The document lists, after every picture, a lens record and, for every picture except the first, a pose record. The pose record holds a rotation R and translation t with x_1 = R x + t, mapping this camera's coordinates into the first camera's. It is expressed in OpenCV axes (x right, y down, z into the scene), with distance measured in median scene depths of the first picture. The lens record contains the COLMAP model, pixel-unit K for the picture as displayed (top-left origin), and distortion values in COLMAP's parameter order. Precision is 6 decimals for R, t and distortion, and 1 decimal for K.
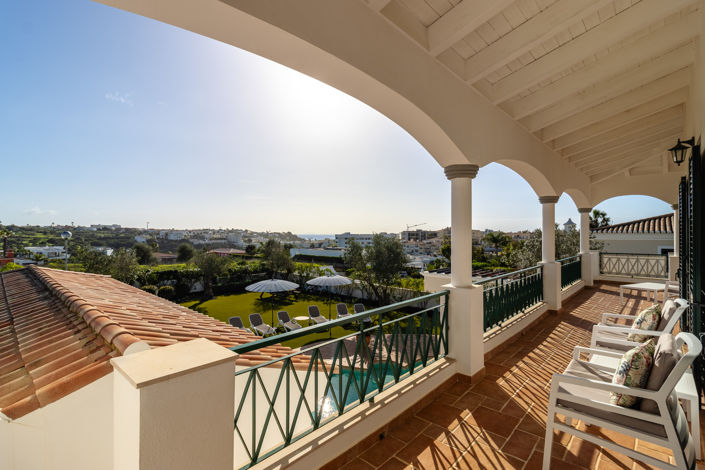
lens RADIAL K [[327.3, 0, 342.2], [0, 327.3, 222.4], [0, 0, 1]] dist [0.000213, 0.000328]
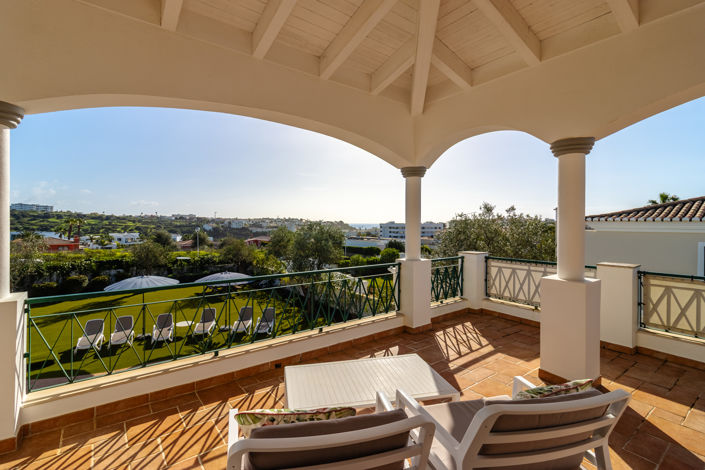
lens RADIAL K [[327.3, 0, 342.2], [0, 327.3, 222.4], [0, 0, 1]] dist [0.000213, 0.000328]
pose [[0.948822, 0.001330, -0.315808, 0.169313], [0.009230, 0.999447, 0.031940, 0.003872], [0.315676, -0.033220, 0.948285, 0.097292]]
